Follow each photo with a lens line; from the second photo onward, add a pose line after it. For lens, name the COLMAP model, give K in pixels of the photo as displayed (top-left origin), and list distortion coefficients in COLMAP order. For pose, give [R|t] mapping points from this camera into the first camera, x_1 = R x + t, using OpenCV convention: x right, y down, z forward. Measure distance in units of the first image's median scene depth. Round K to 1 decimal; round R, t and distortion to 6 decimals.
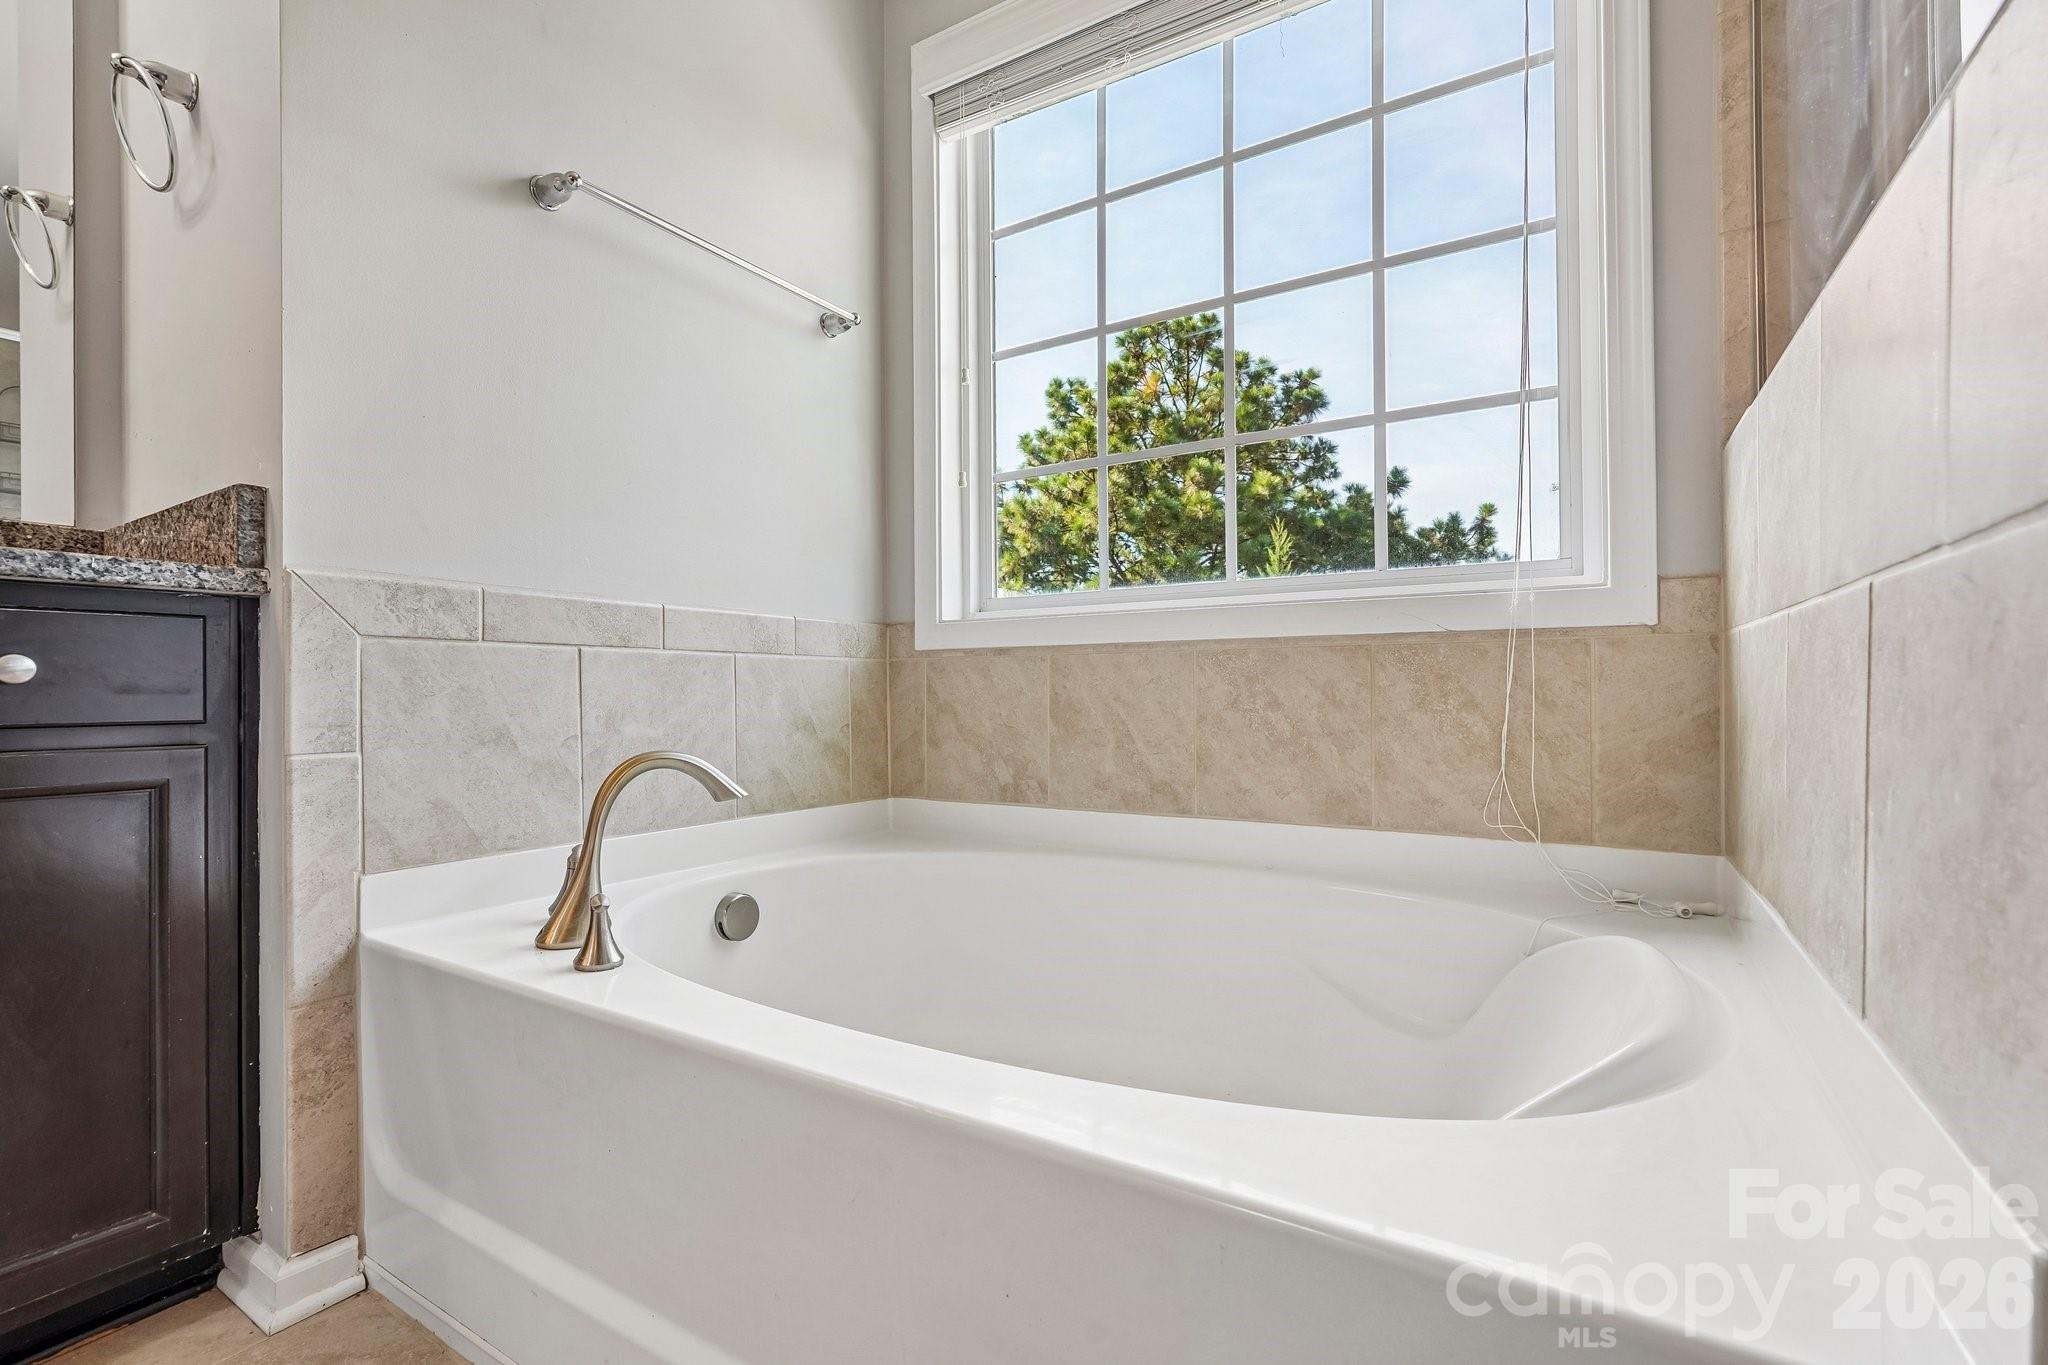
lens RADIAL K [[897.3, 0, 991.0], [0, 897.3, 694.5], [0, 0, 1]] dist [-0.014176, 0.007382]
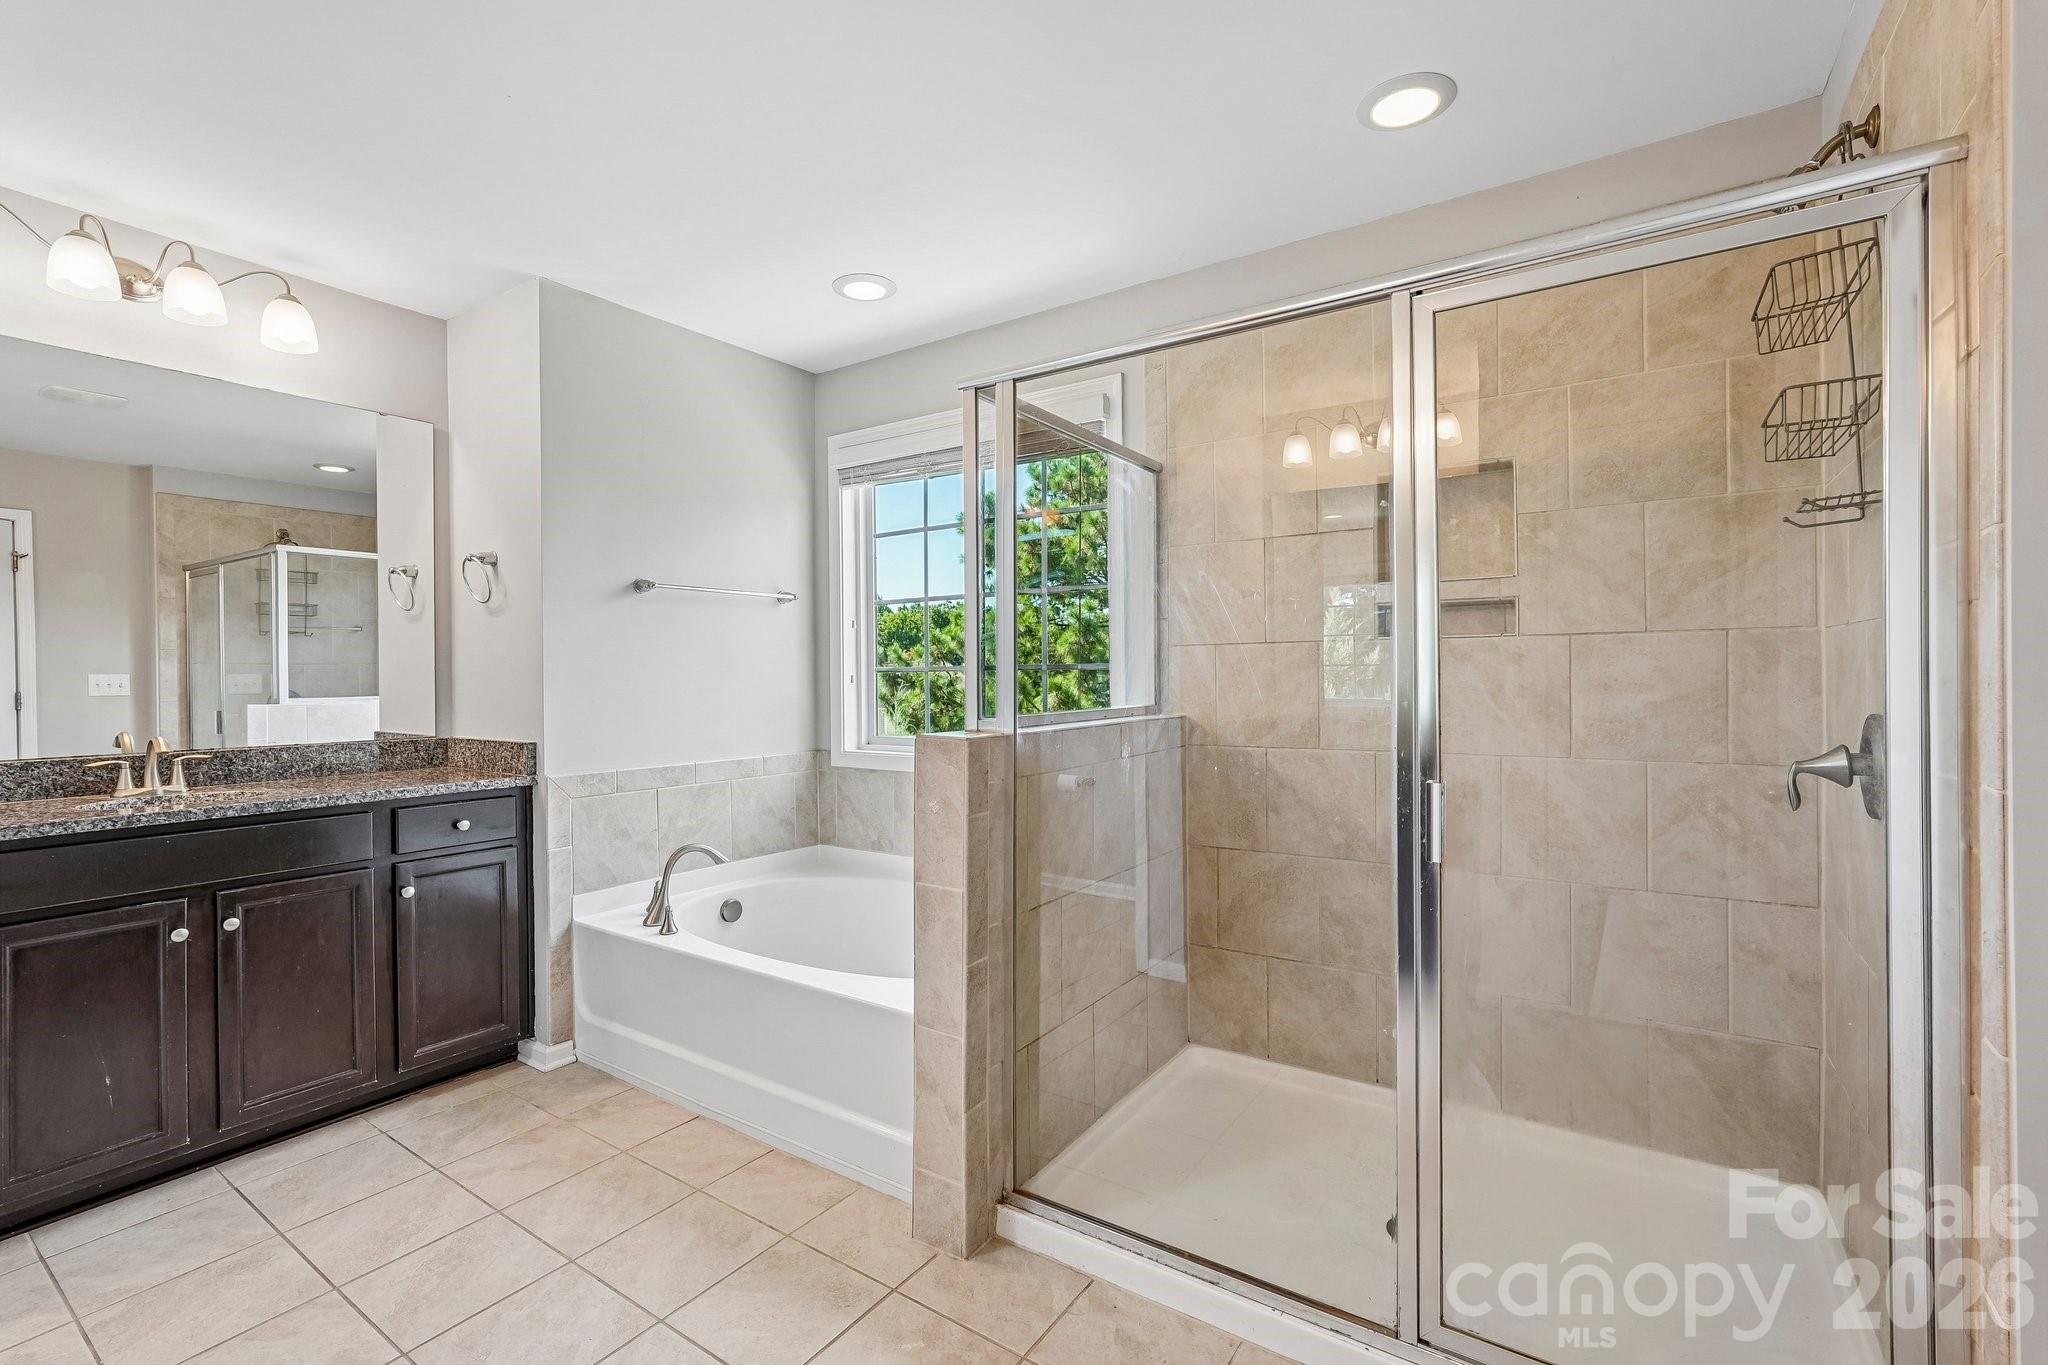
lens RADIAL K [[897.3, 0, 1010.9], [0, 897.3, 679.0], [0, 0, 1]] dist [-0.014176, 0.007382]
pose [[0.999565, -0.001265, -0.029458, 0.563905], [0.001558, 0.999949, 0.009945, -0.408017], [0.029444, -0.009986, 0.999517, -1.392337]]
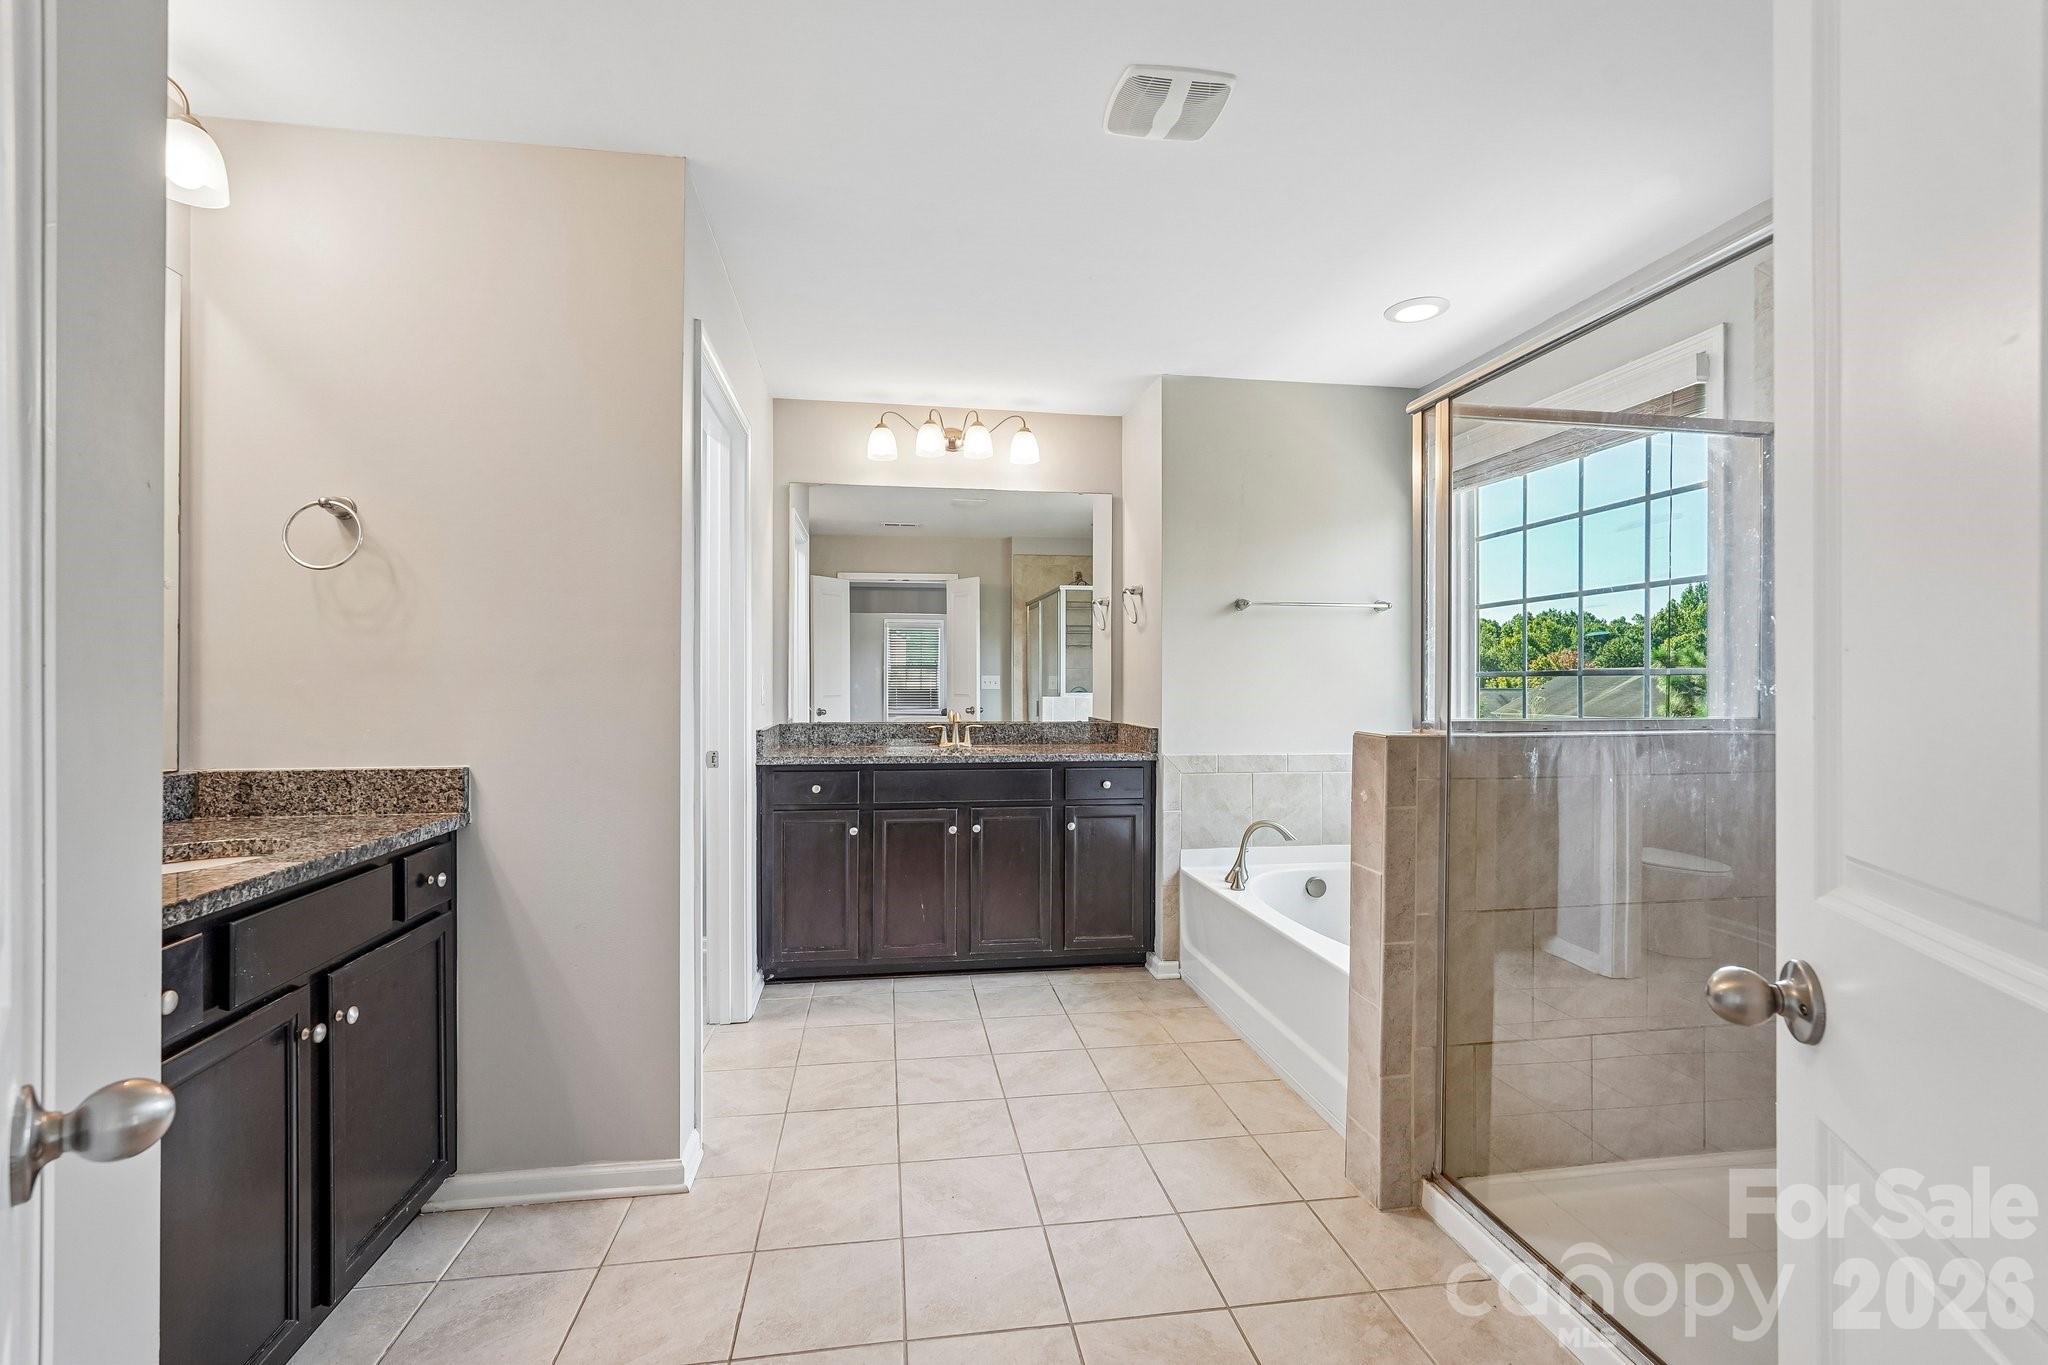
lens RADIAL K [[897.3, 0, 1017.1], [0, 897.3, 678.1], [0, 0, 1]] dist [-0.014176, 0.007382]
pose [[0.661970, 0.005651, -0.749509, 1.255693], [-0.003401, 0.999984, 0.004535, -0.405635], [0.749523, -0.000453, 0.661978, -1.500439]]
